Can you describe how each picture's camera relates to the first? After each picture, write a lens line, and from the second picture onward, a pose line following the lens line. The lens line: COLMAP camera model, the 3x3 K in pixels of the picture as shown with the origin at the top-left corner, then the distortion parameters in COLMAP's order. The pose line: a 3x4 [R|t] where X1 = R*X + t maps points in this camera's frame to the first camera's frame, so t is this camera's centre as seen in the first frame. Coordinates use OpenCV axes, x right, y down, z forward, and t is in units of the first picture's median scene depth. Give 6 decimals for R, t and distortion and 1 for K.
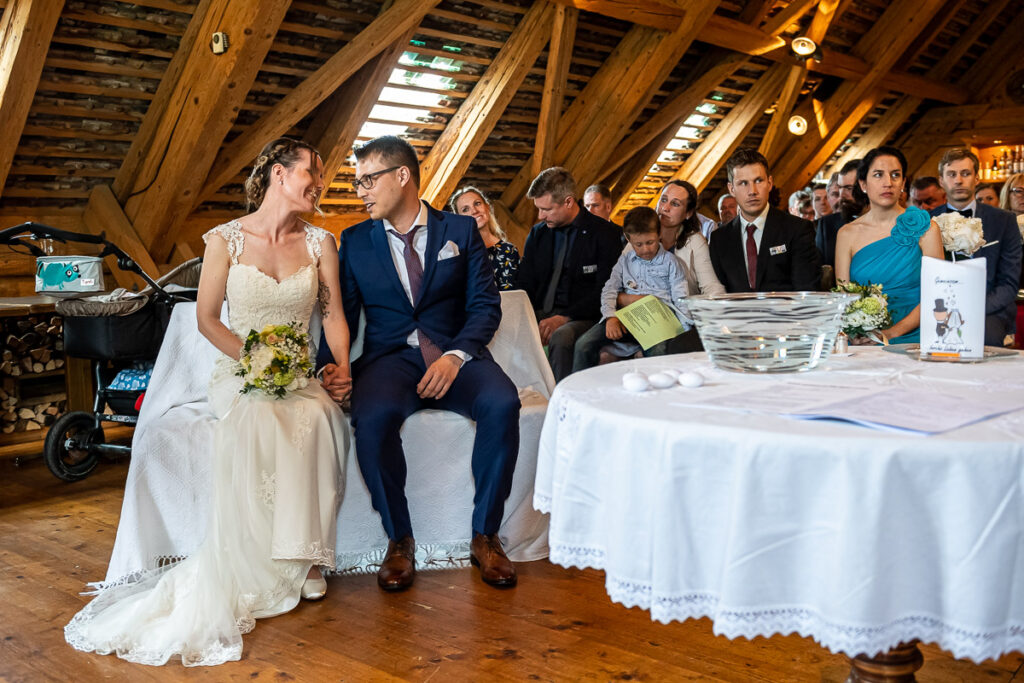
lens RADIAL K [[1005.1, 0, 536.8], [0, 1005.1, 305.2], [0, 0, 1]] dist [-0.044664, 0.000000]
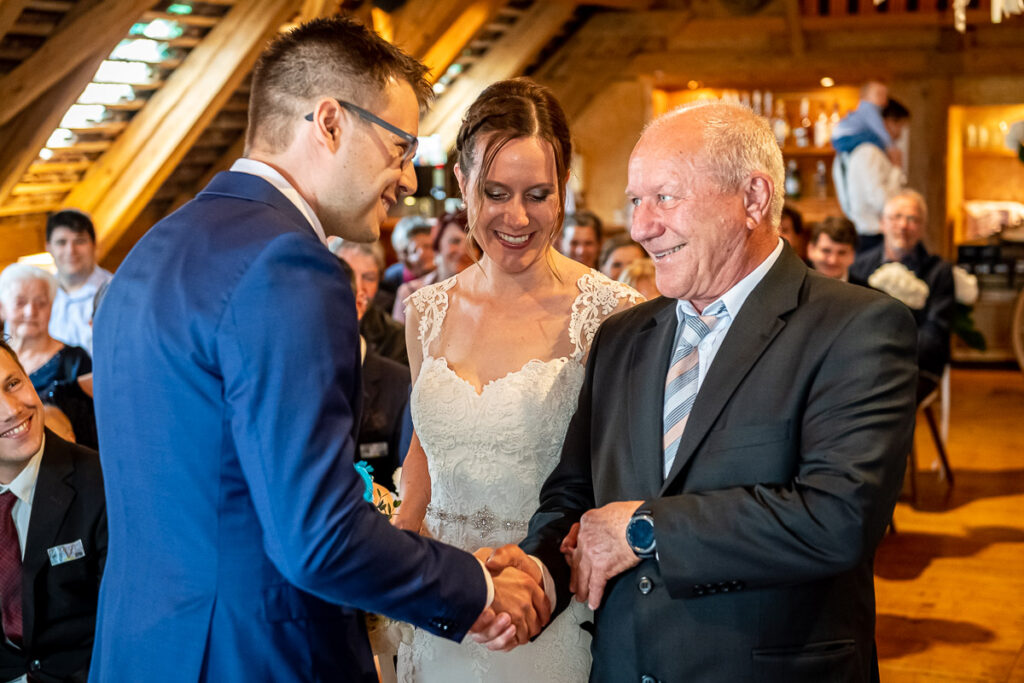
lens RADIAL K [[1635.7, 0, 558.6], [0, 1635.7, 355.4], [0, 0, 1]] dist [-0.002492, 0.000000]
pose [[0.950821, -0.026511, 0.308605, 0.095955], [0.006588, 0.997836, 0.065420, -0.077871], [-0.309672, -0.060169, 0.948938, 0.114641]]
